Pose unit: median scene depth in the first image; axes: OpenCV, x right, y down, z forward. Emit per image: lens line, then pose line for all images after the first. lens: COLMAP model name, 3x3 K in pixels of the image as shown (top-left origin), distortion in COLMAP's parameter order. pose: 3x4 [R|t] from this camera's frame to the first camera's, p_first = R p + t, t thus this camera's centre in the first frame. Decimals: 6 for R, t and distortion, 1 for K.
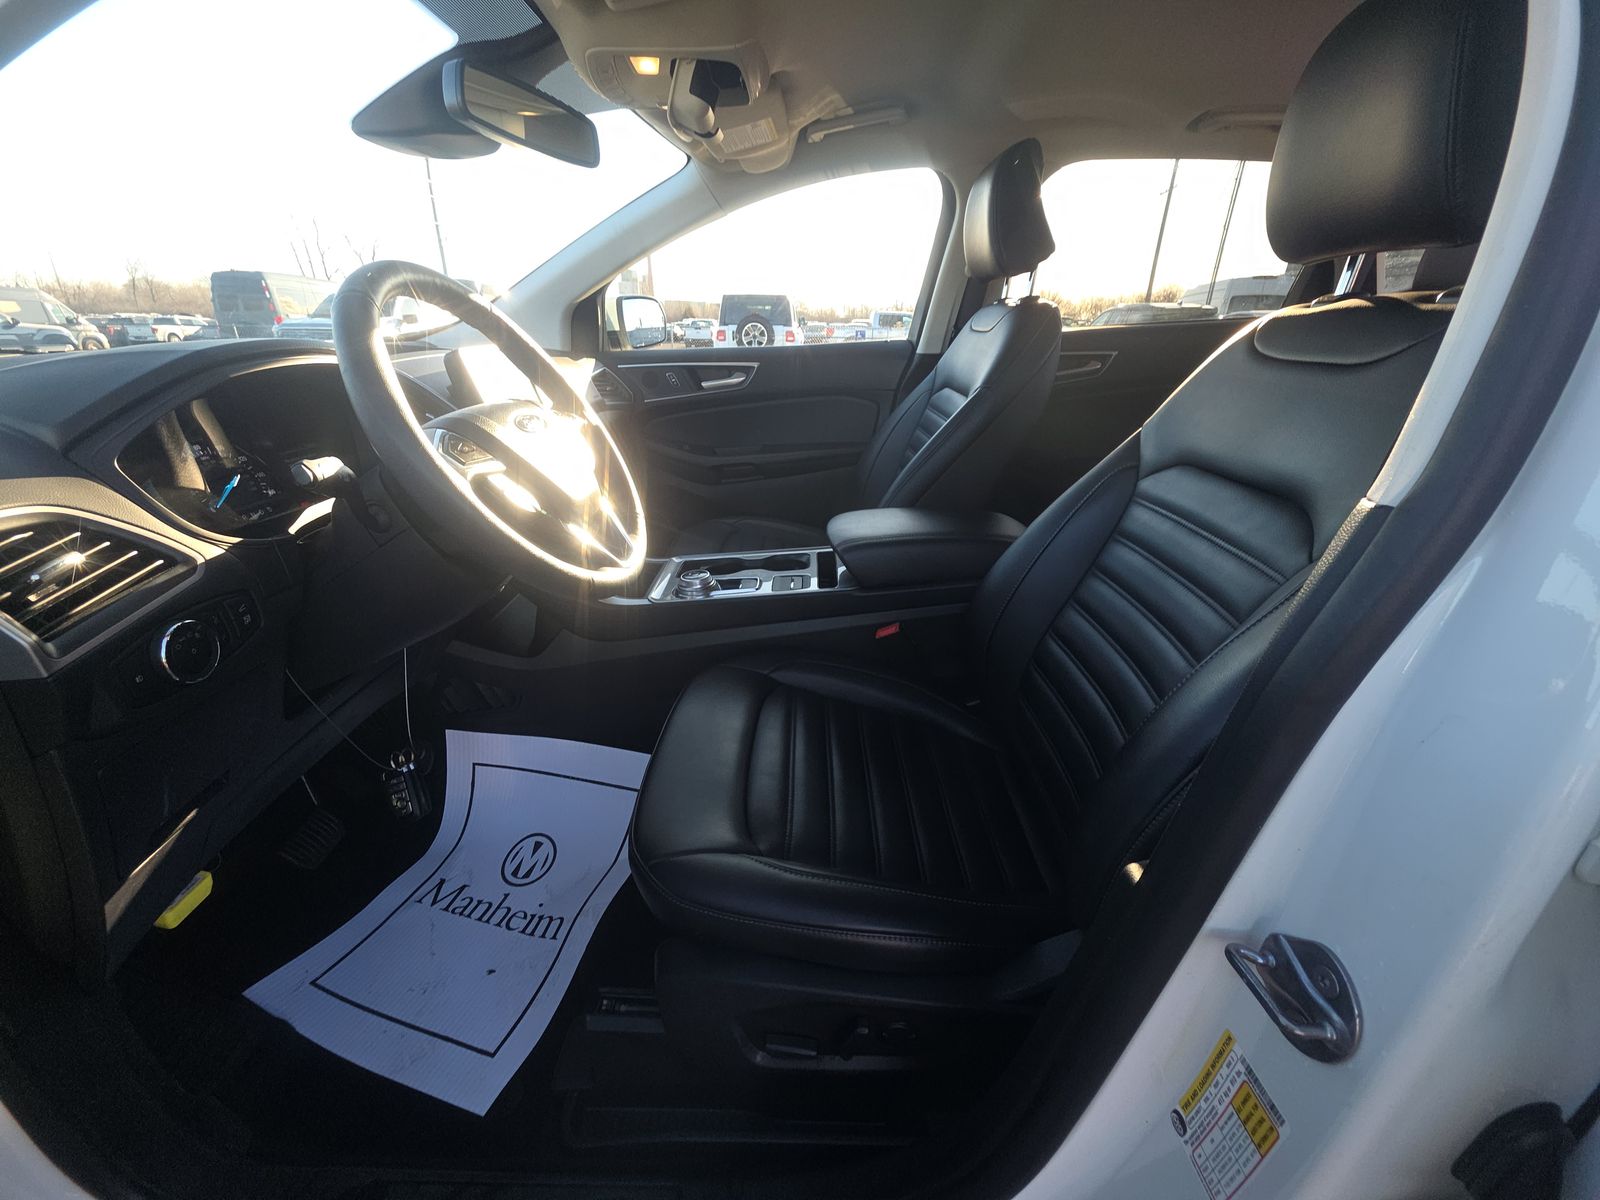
lens RADIAL K [[635.9, 0, 800.5], [0, 635.9, 601.2], [0, 0, 1]] dist [0.002774, 0.000185]
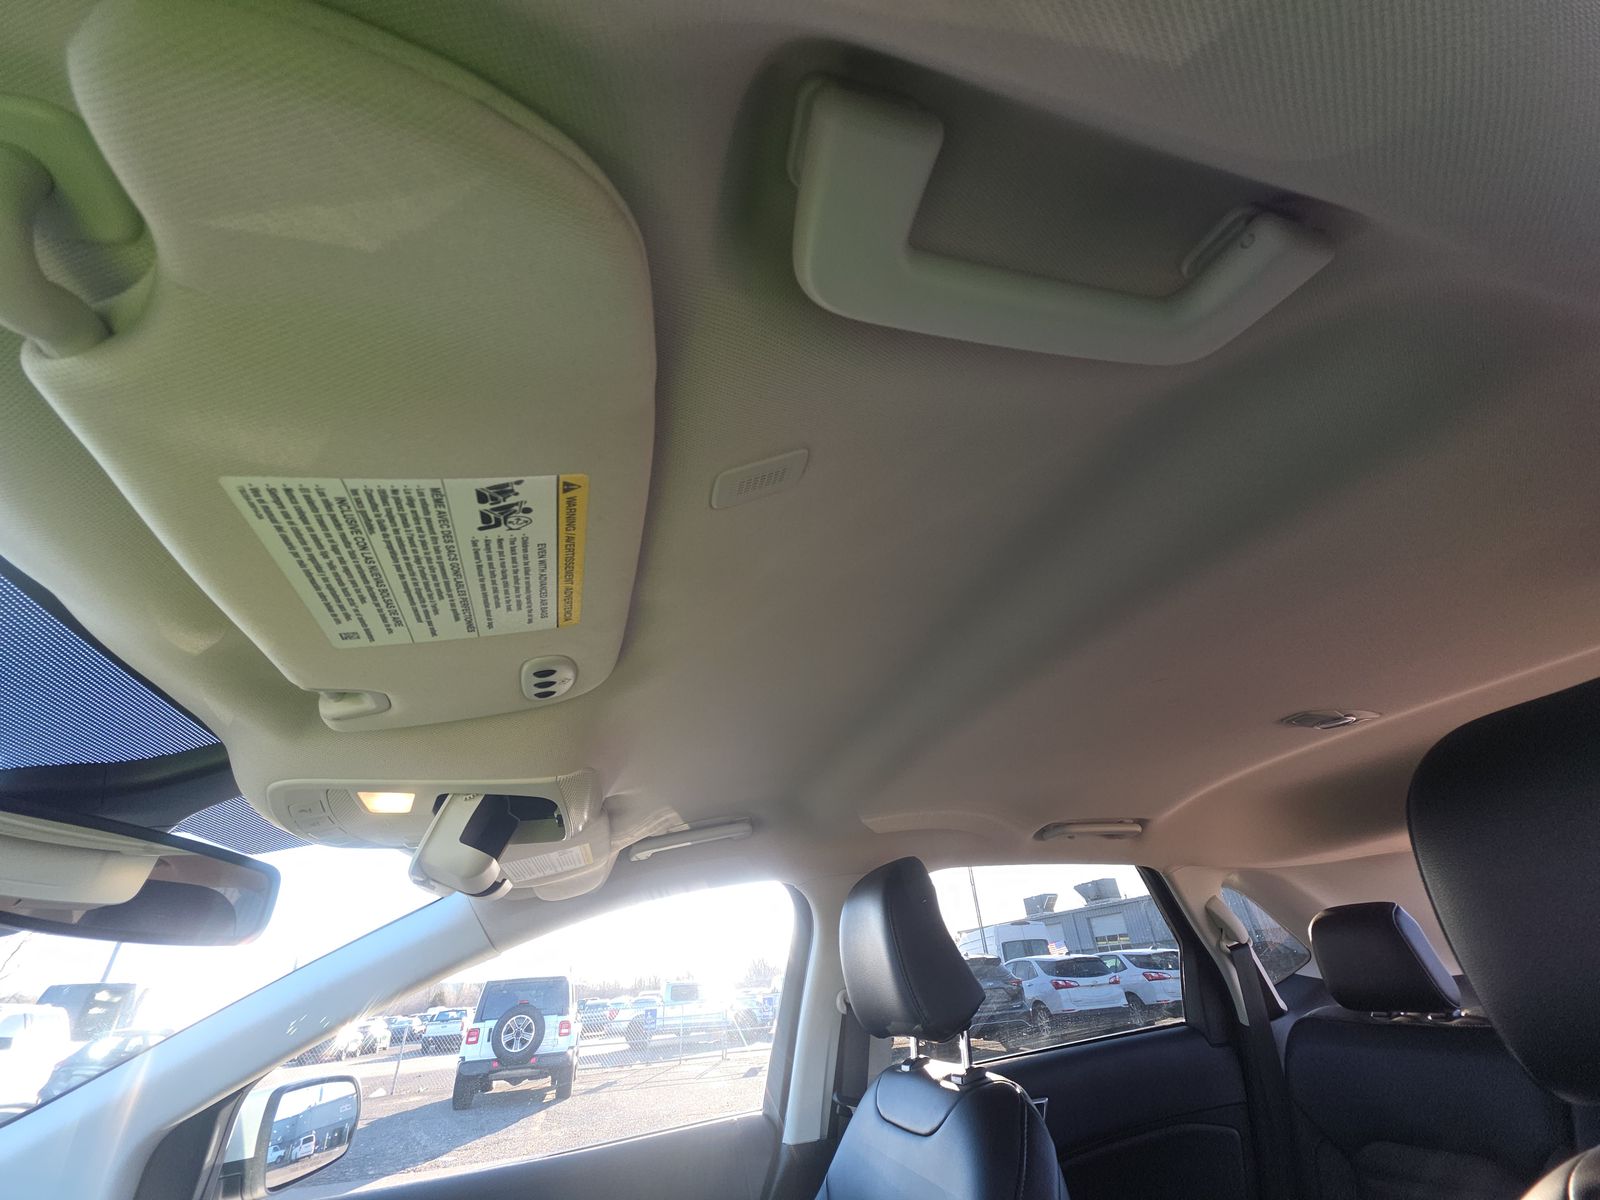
lens RADIAL K [[635.9, 0, 797.4], [0, 635.9, 592.5], [0, 0, 1]] dist [0.002774, 0.000185]
pose [[0.957551, 0.088347, 0.274394, -0.034046], [0.175805, 0.575386, -0.798764, -0.234969], [-0.228450, 0.813096, 0.535430, 0.250056]]
